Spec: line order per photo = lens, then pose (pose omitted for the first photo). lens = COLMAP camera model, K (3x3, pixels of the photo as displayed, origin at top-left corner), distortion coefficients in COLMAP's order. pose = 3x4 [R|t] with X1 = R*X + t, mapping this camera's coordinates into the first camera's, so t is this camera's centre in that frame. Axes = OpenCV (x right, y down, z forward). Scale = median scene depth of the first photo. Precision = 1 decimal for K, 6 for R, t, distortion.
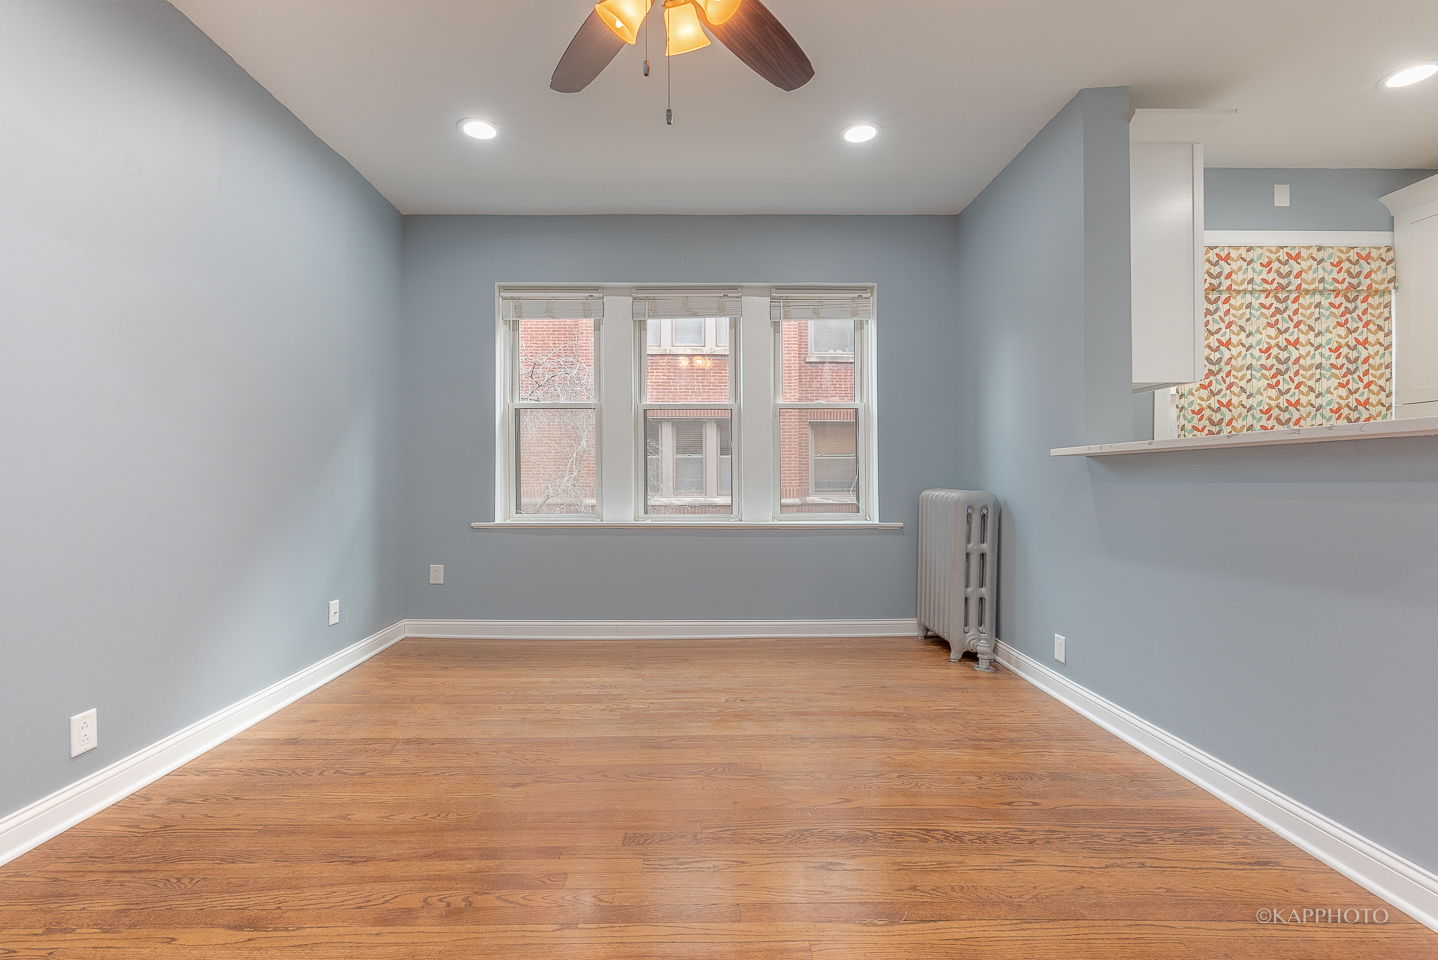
lens RADIAL K [[610.4, 0, 650.6], [0, 610.4, 484.3], [0, 0, 1]] dist [0.001902, -0.000193]
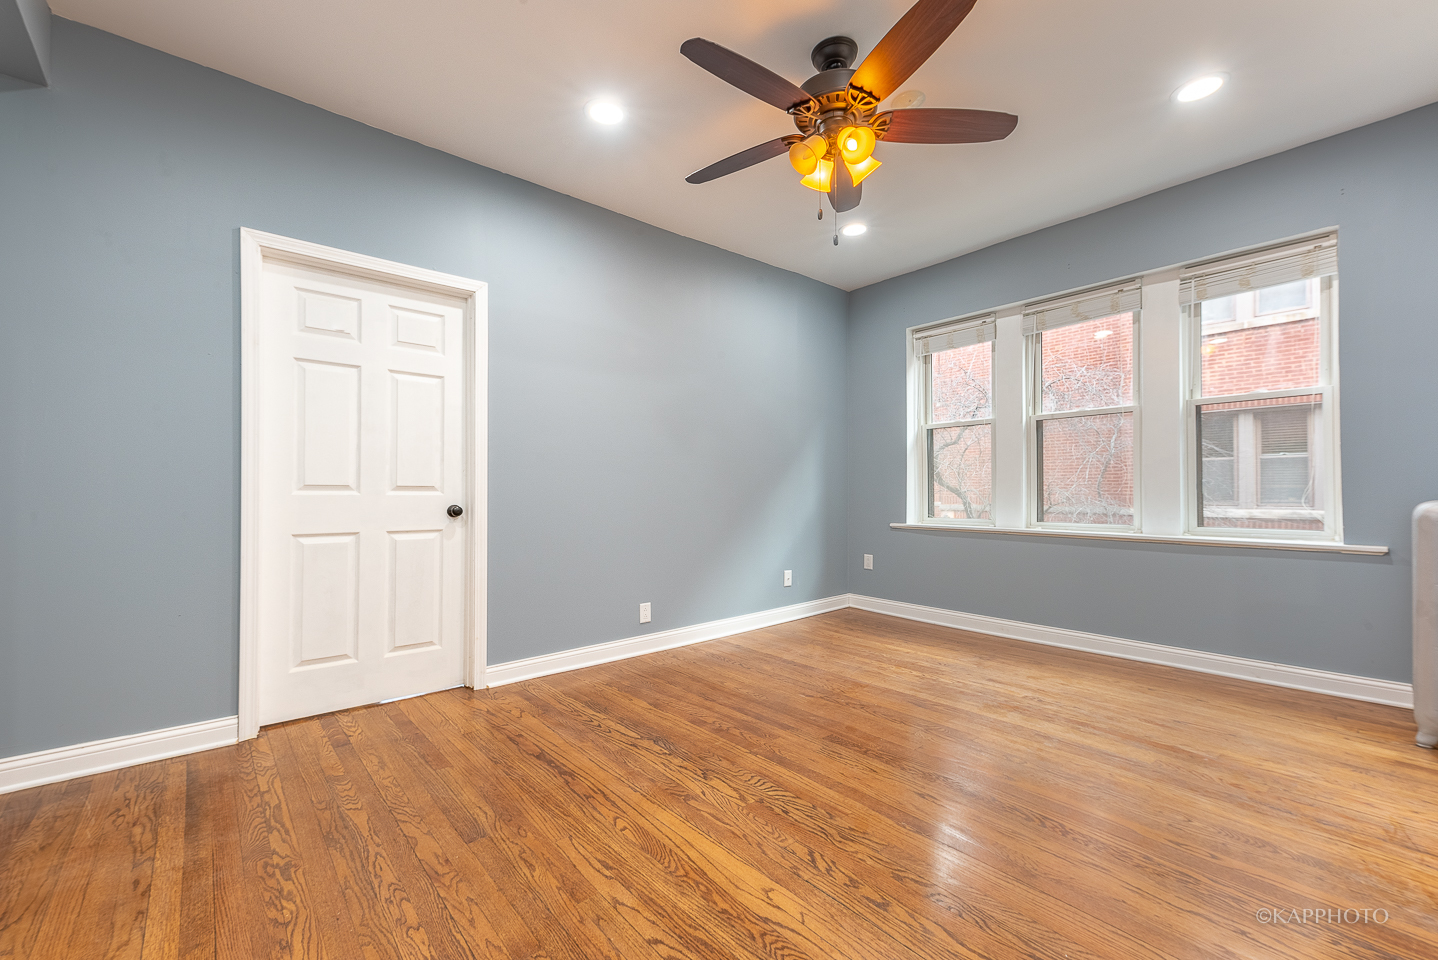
lens RADIAL K [[592.7, 0, 725.6], [0, 592.7, 493.0], [0, 0, 1]] dist [0.013758, -0.000005]
pose [[0.644536, 0.000992, -0.764574, 0.507097], [0.001121, 0.999997, 0.002243, -0.003411], [0.764574, -0.002303, 0.644532, -0.058673]]
